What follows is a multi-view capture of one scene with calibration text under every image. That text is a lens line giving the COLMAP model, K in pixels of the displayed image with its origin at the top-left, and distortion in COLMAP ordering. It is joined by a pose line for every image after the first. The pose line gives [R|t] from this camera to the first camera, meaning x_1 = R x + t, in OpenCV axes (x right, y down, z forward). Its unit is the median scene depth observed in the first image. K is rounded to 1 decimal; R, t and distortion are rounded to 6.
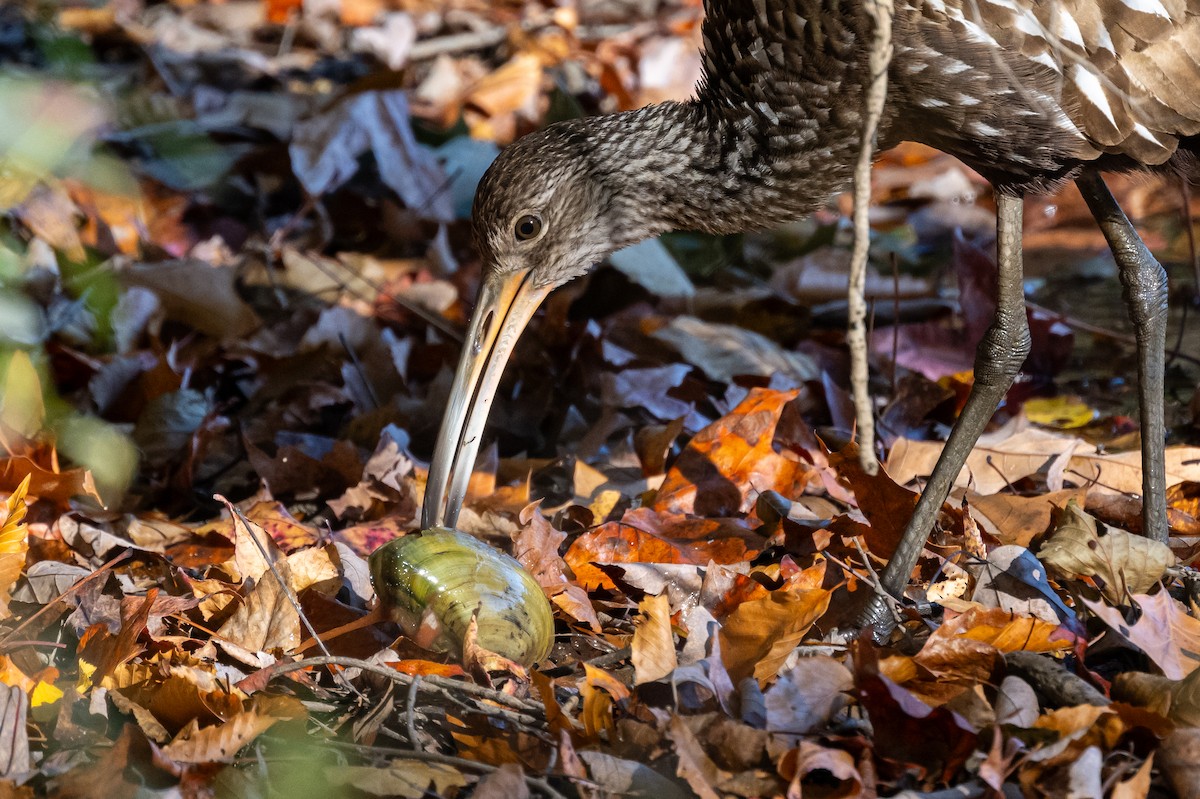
lens RADIAL K [[5274.1, 0, 601.2], [0, 5274.1, 399.5], [0, 0, 1]] dist [-0.126328, 0.000000]
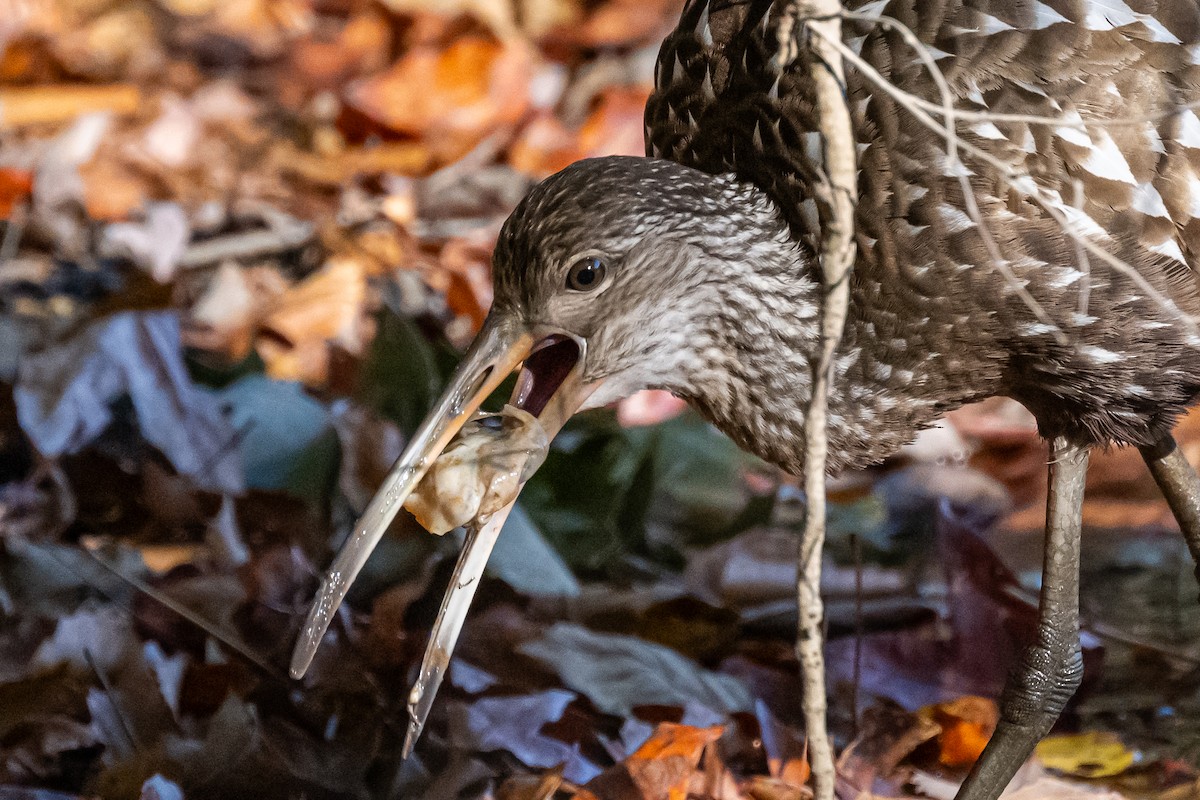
lens RADIAL K [[5274.1, 0, 599.1], [0, 5274.1, 395.3], [0, 0, 1]] dist [-0.126328, 0.000000]
pose [[0.999484, -0.002508, 0.032011, -0.002454], [0.004342, 0.998344, -0.057362, -0.005638], [-0.031814, 0.057472, 0.997840, 0.281163]]
